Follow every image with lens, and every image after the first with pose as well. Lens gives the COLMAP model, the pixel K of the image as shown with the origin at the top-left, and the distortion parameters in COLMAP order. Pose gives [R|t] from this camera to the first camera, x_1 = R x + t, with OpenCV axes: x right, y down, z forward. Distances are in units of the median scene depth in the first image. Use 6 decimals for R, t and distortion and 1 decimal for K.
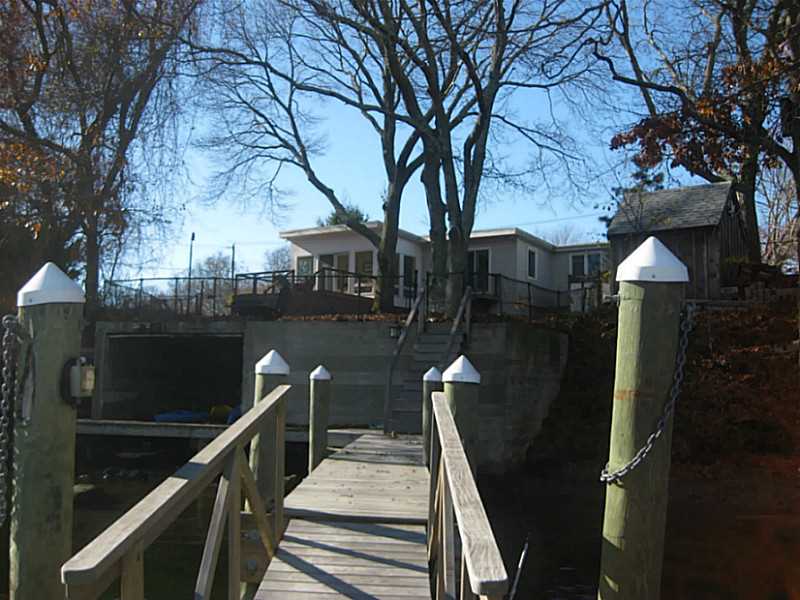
lens RADIAL K [[871.3, 0, 400.0], [0, 871.3, 300.0], [0, 0, 1]] dist [-0.160914, 0.037229]
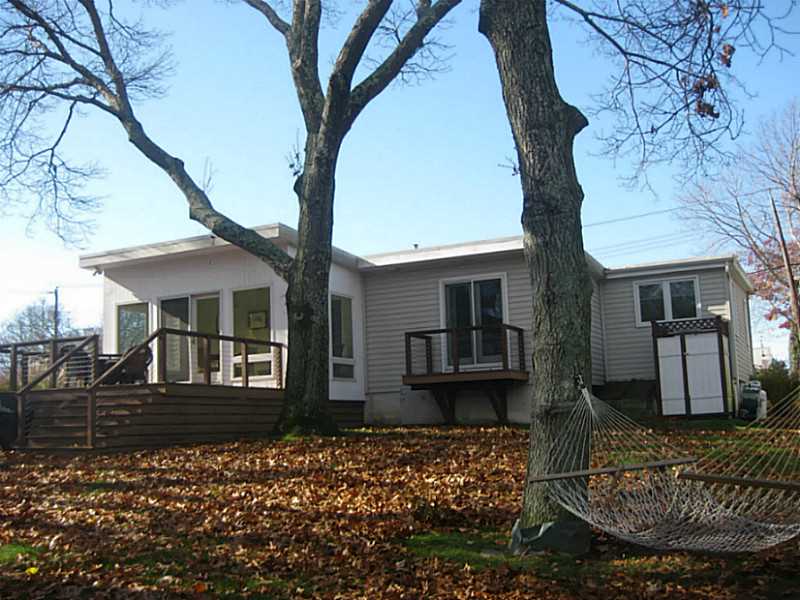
lens RADIAL K [[871.3, 0, 400.0], [0, 871.3, 300.0], [0, 0, 1]] dist [-0.160914, 0.037229]
pose [[0.987527, -0.033165, 0.153920, -0.034499], [0.040074, 0.998314, -0.042000, -0.026682], [-0.152268, 0.047644, 0.987190, 0.519318]]
